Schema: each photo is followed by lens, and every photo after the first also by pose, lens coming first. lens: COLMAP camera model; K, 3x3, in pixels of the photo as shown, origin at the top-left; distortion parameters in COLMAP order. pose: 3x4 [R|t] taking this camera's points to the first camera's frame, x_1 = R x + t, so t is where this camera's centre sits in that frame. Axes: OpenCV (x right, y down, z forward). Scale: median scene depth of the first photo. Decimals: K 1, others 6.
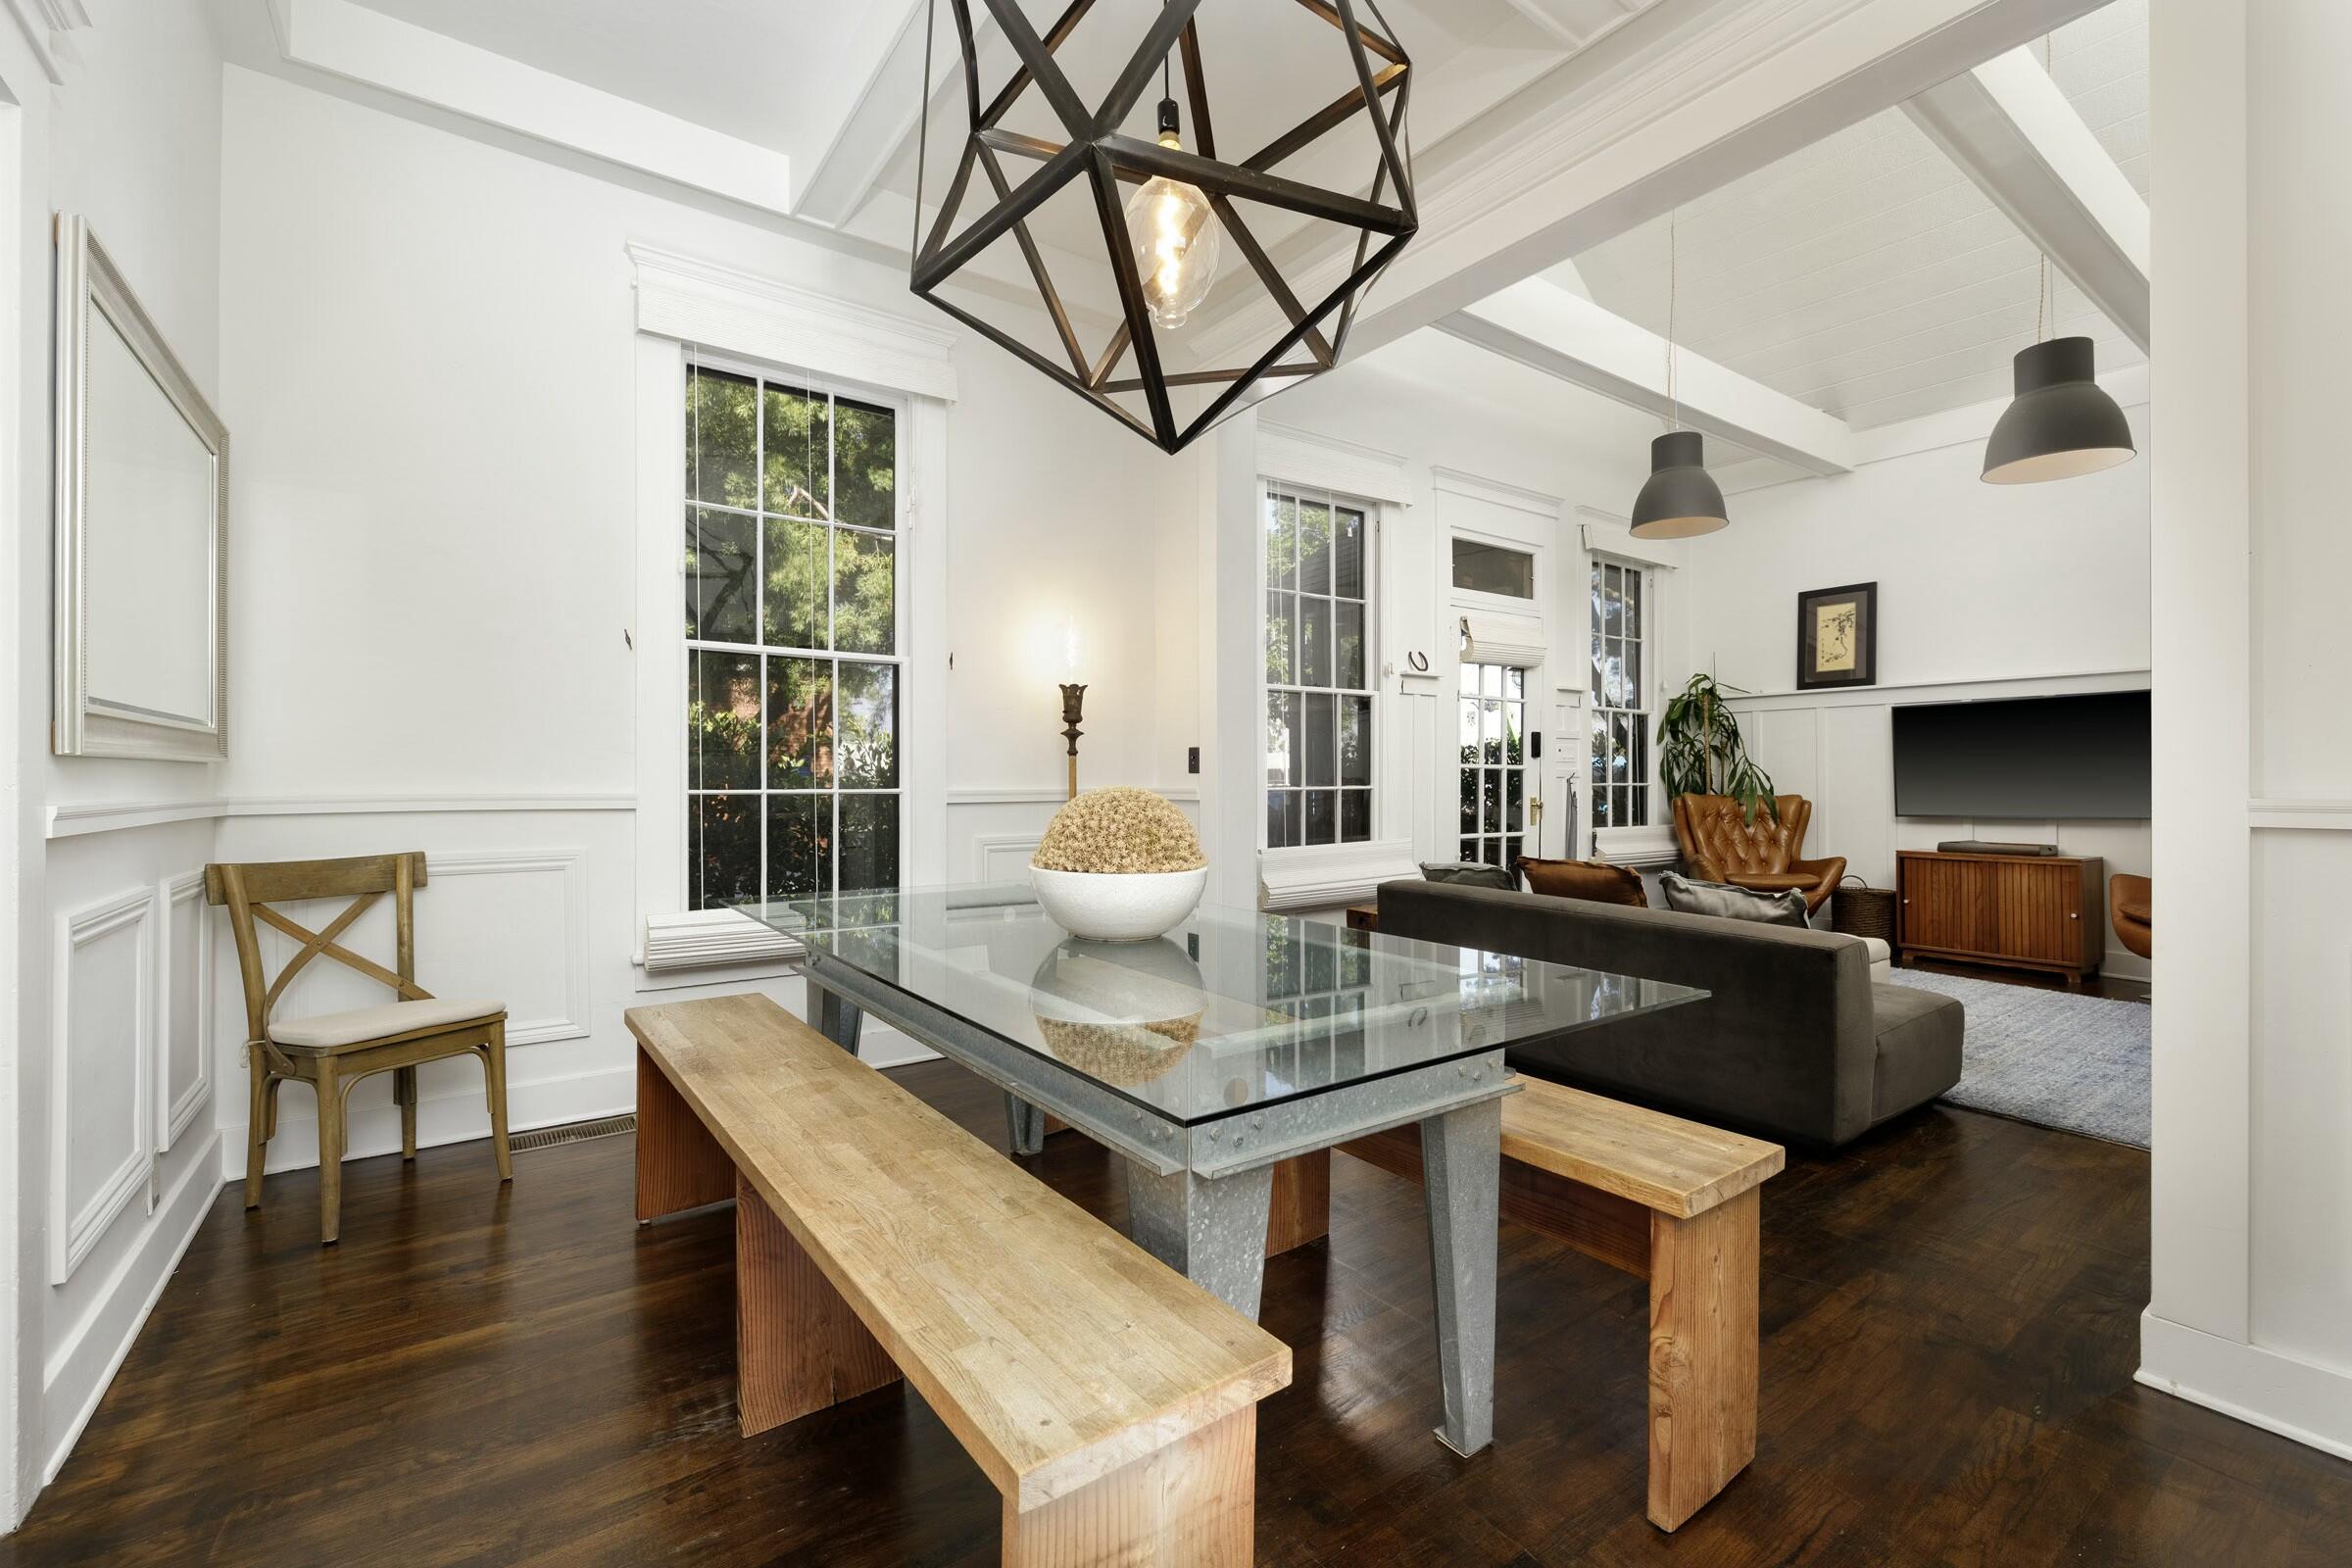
lens RADIAL K [[1004.7, 0, 1176.4], [0, 1004.7, 768.6], [0, 0, 1]] dist [0.004564, 0.000779]
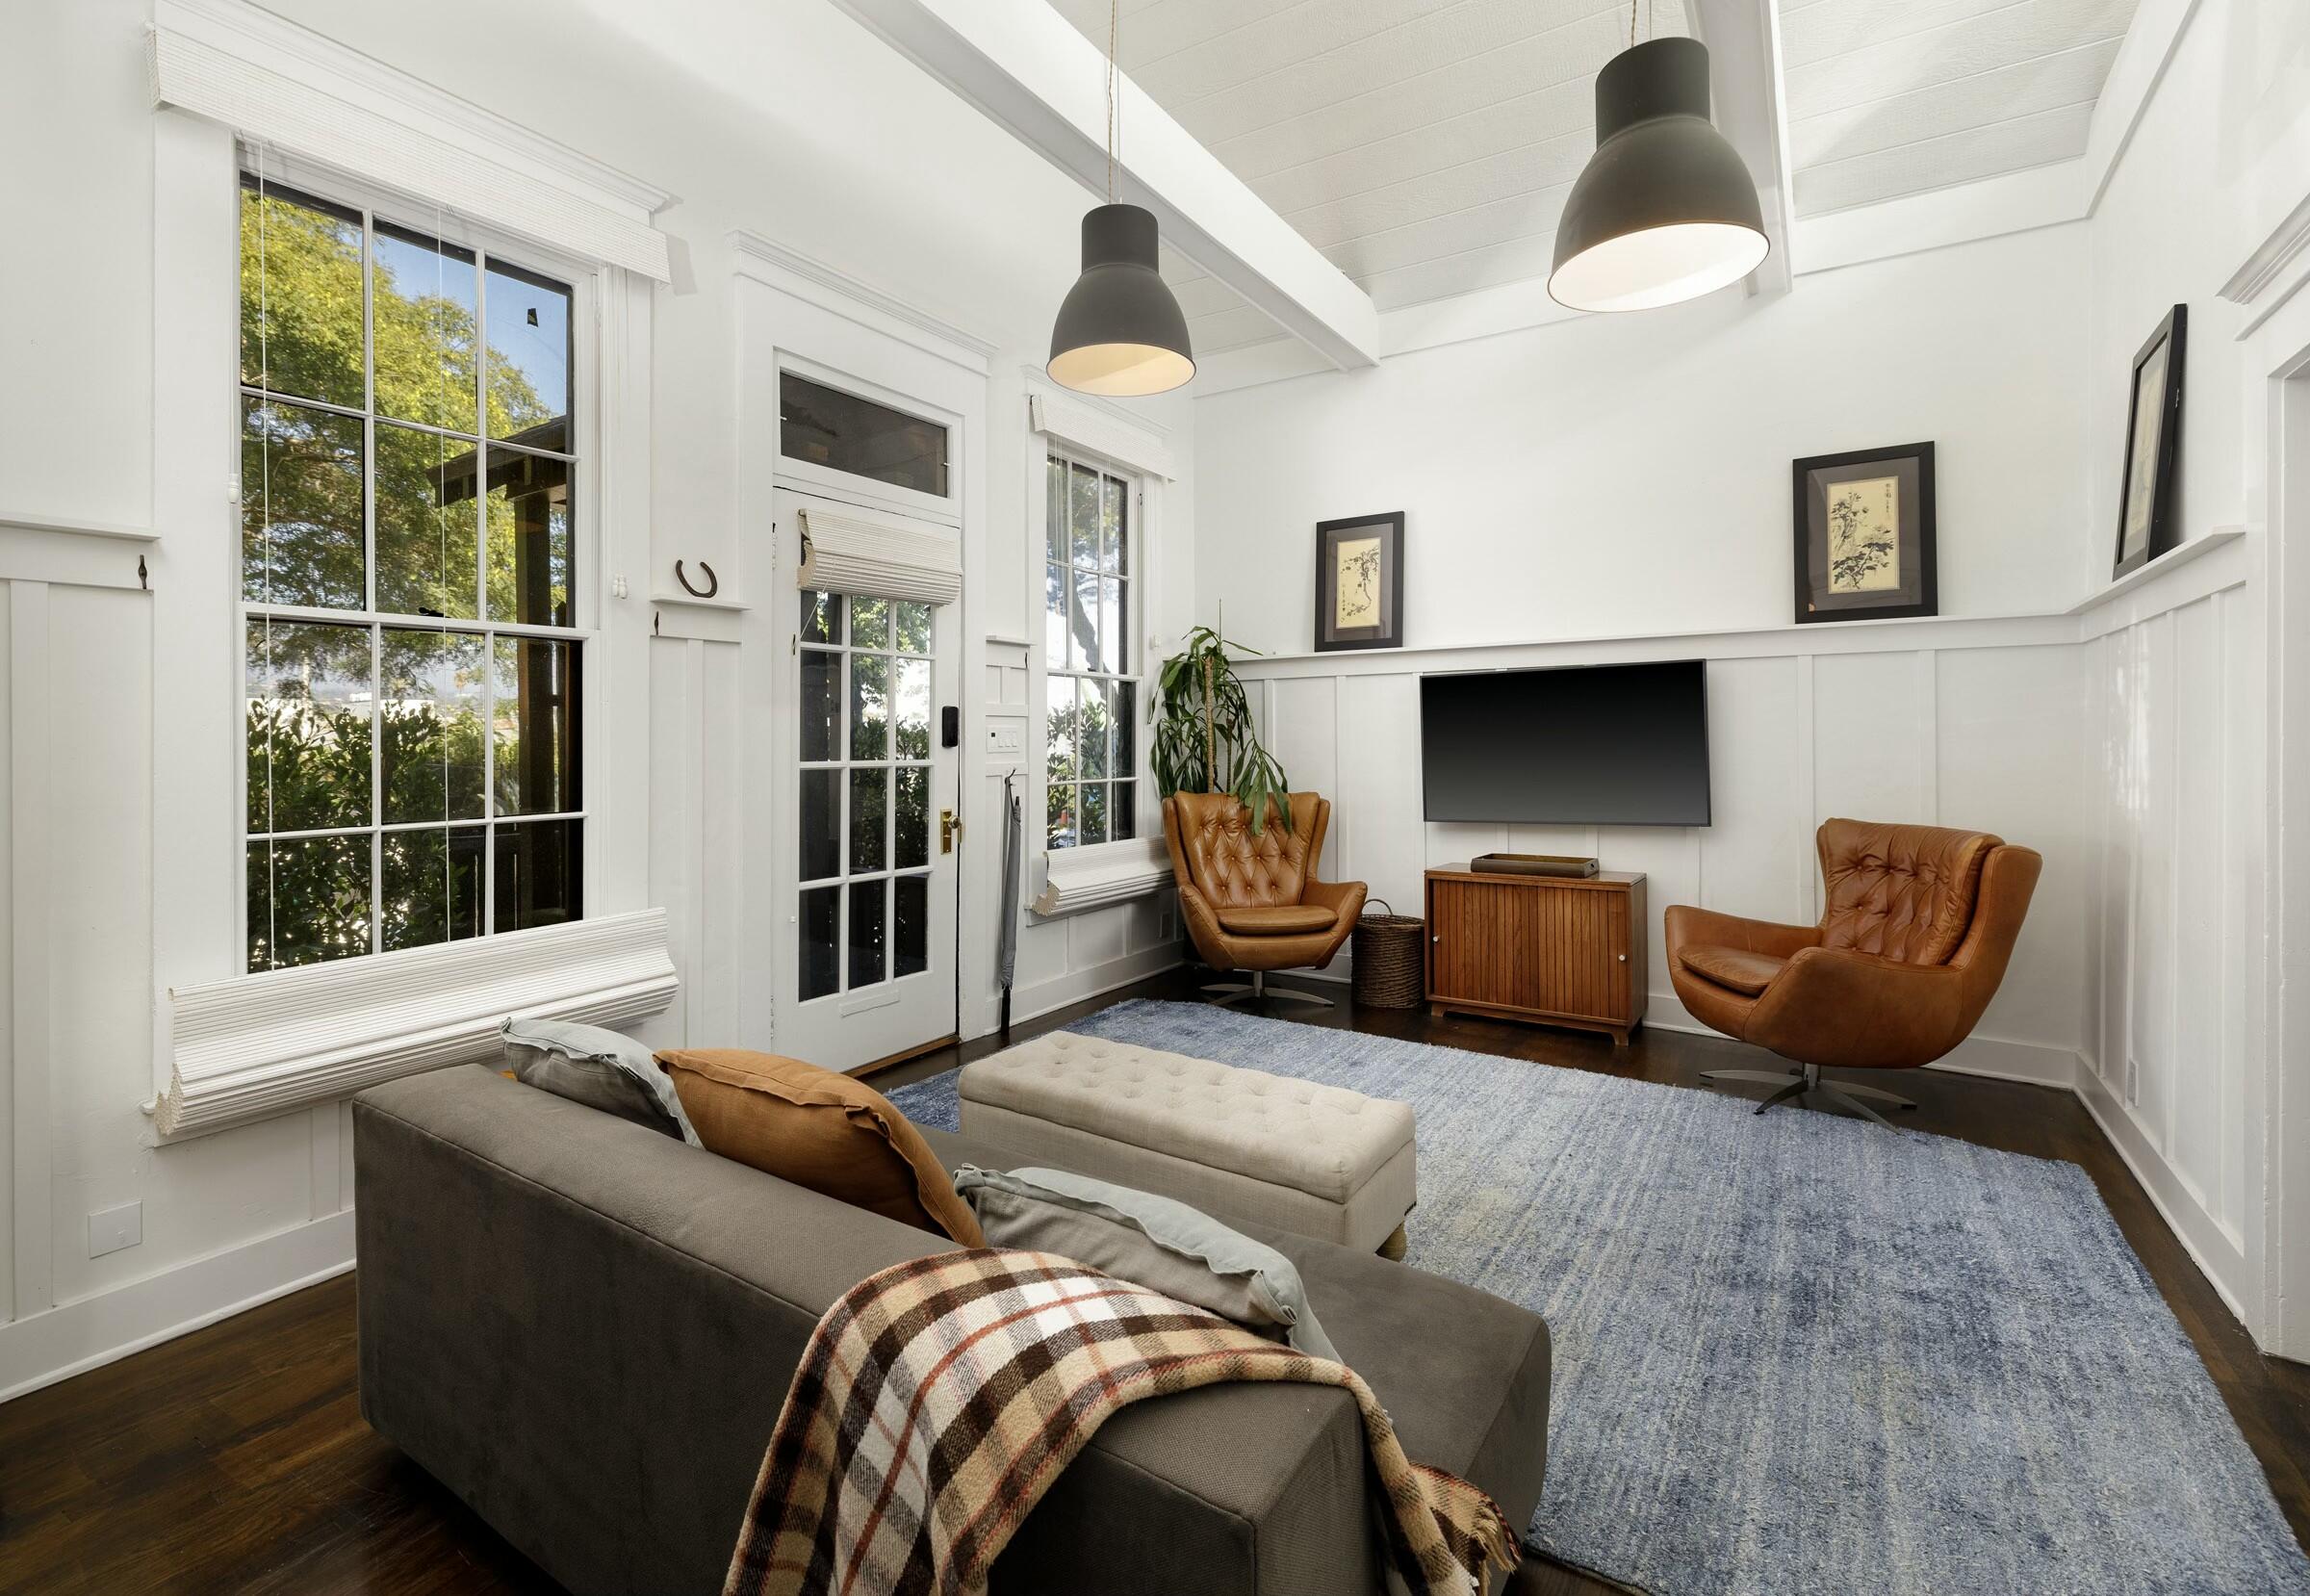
lens RADIAL K [[1017.9, 0, 1166.8], [0, 1017.9, 750.4], [0, 0, 1]] dist [-0.001050, -0.000102]
pose [[0.931953, -0.010672, 0.362422, 0.243865], [0.003640, 0.999792, 0.020080, -0.020614], [-0.362561, -0.017394, 0.931798, 0.340246]]
